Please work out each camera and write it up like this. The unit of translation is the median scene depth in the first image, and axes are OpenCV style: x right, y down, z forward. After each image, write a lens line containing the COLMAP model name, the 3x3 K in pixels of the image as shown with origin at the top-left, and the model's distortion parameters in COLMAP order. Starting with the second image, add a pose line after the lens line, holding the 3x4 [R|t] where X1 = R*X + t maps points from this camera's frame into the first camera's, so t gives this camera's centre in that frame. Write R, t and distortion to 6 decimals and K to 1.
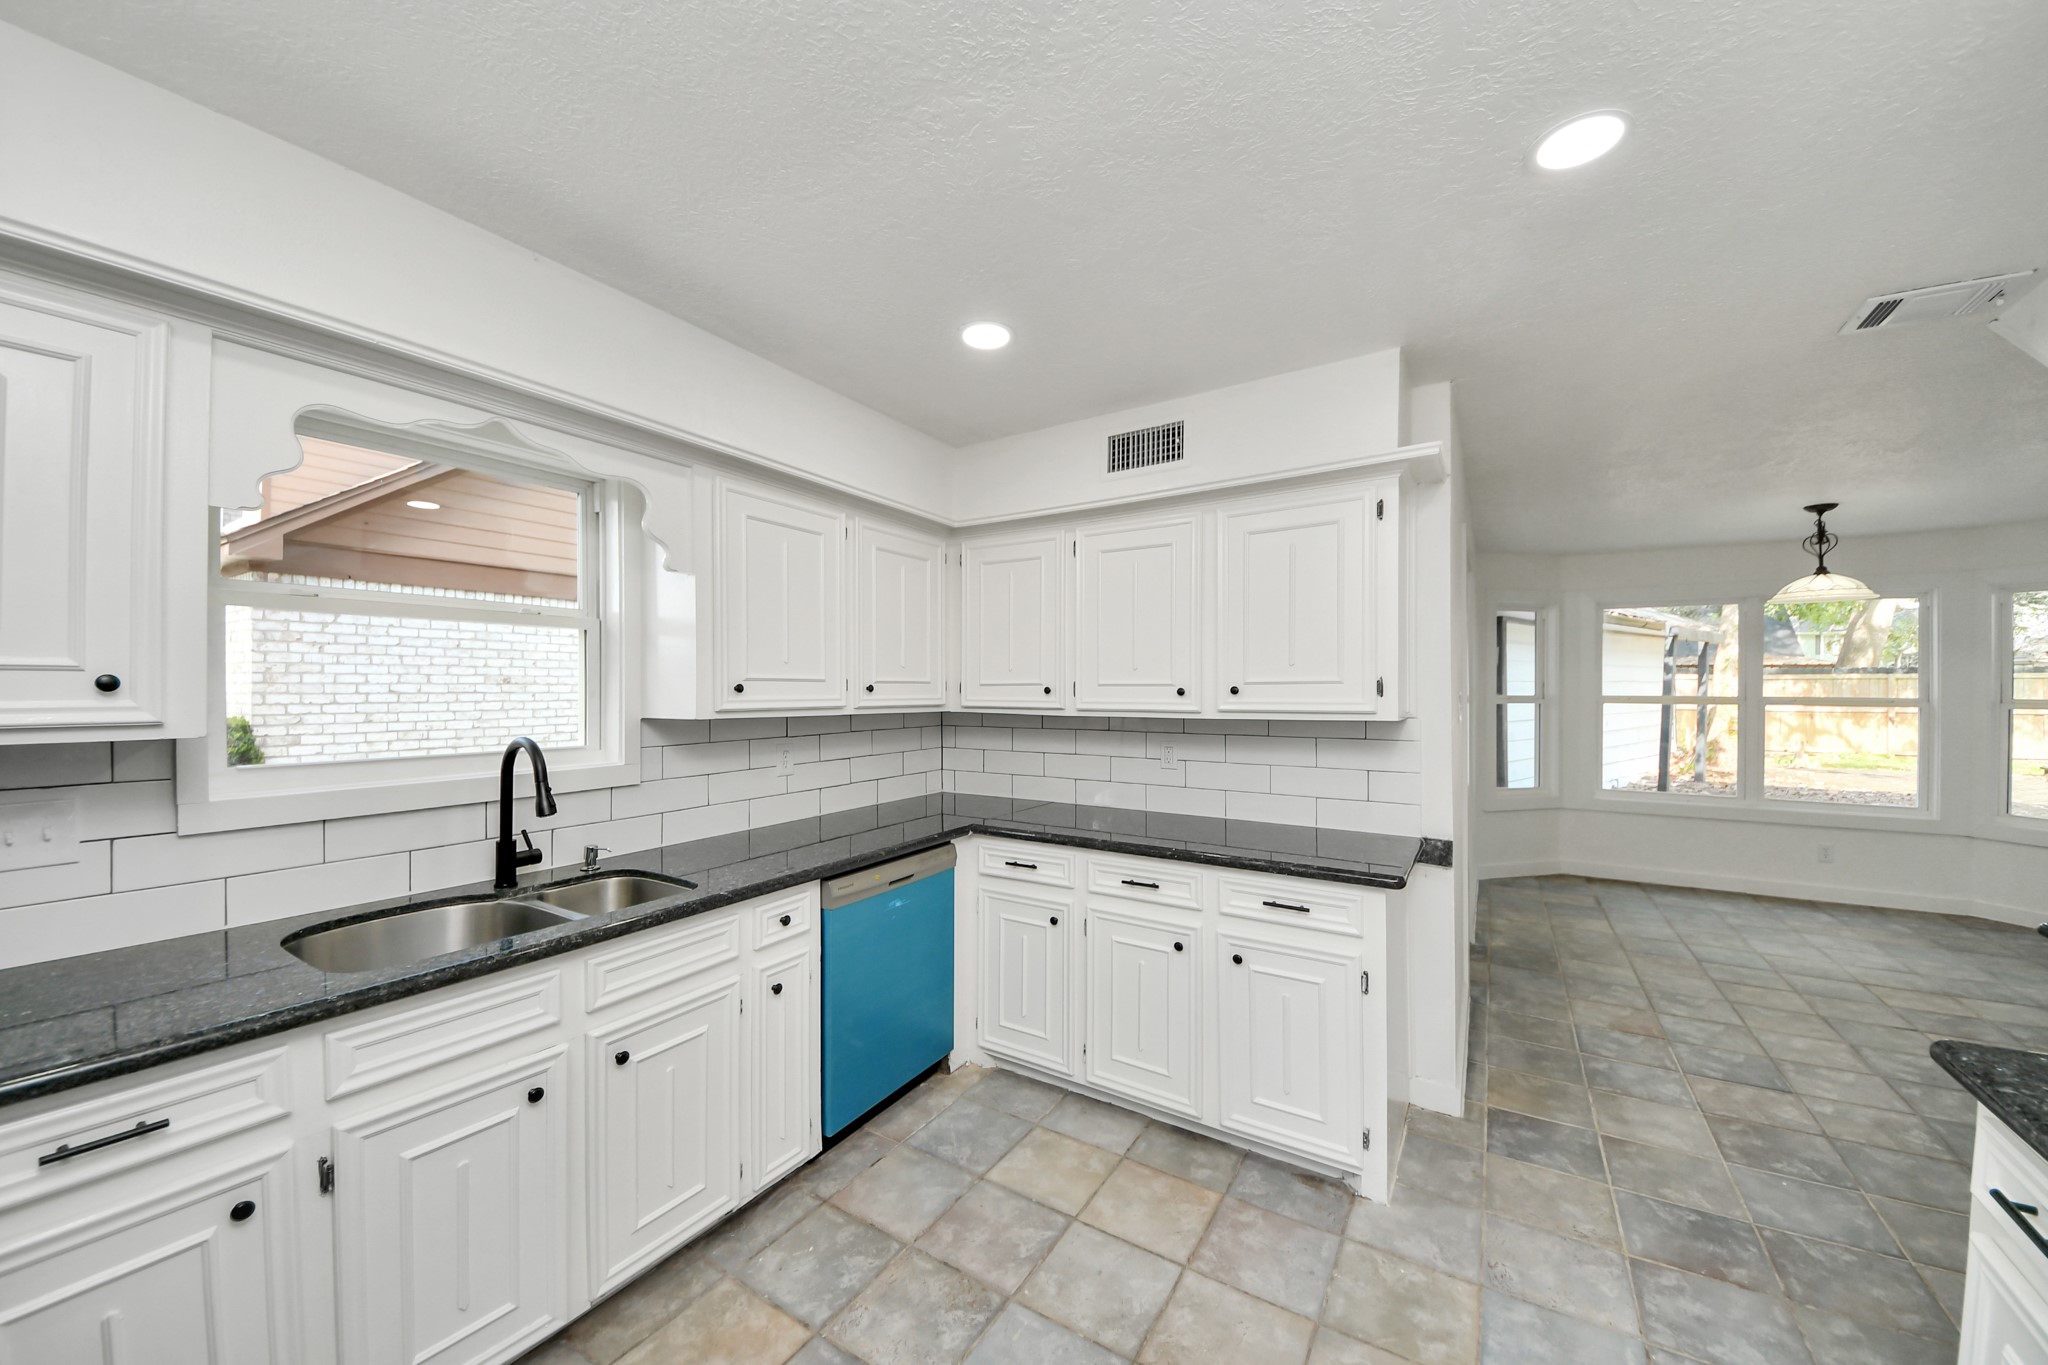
lens RADIAL K [[742.6, 0, 1012.7], [0, 742.6, 687.8], [0, 0, 1]] dist [0.043026, -0.021099]
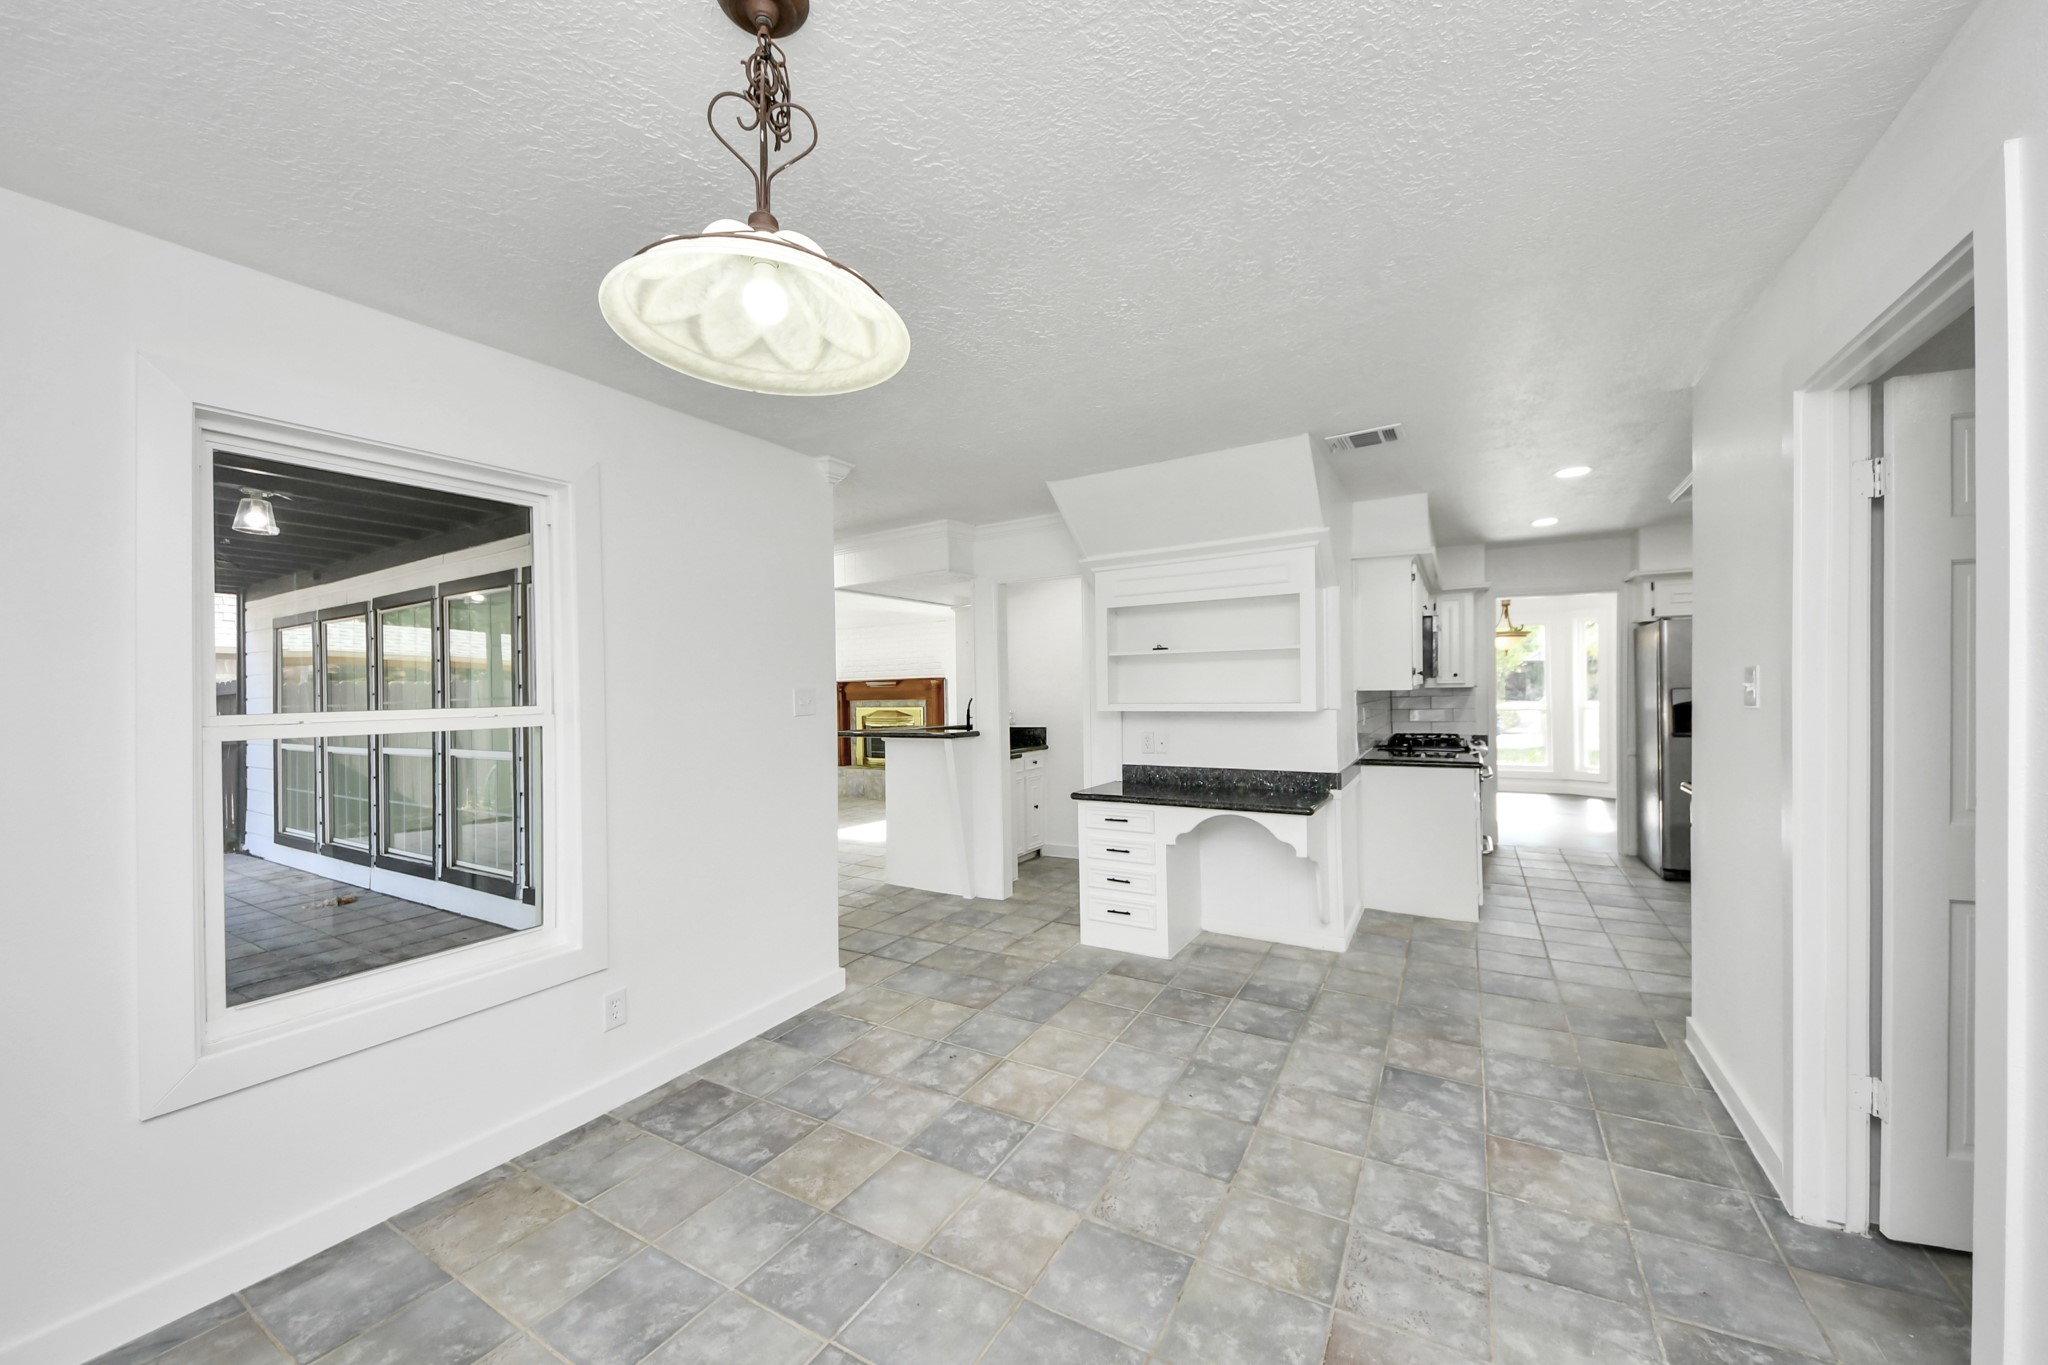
lens RADIAL K [[742.6, 0, 1012.7], [0, 742.6, 687.8], [0, 0, 1]] dist [0.043026, -0.021099]
pose [[-0.999576, 0.008562, -0.027822, 1.437087], [0.008604, 0.999962, -0.001367, 0.013147], [0.027809, -0.001606, -0.999612, 1.855579]]
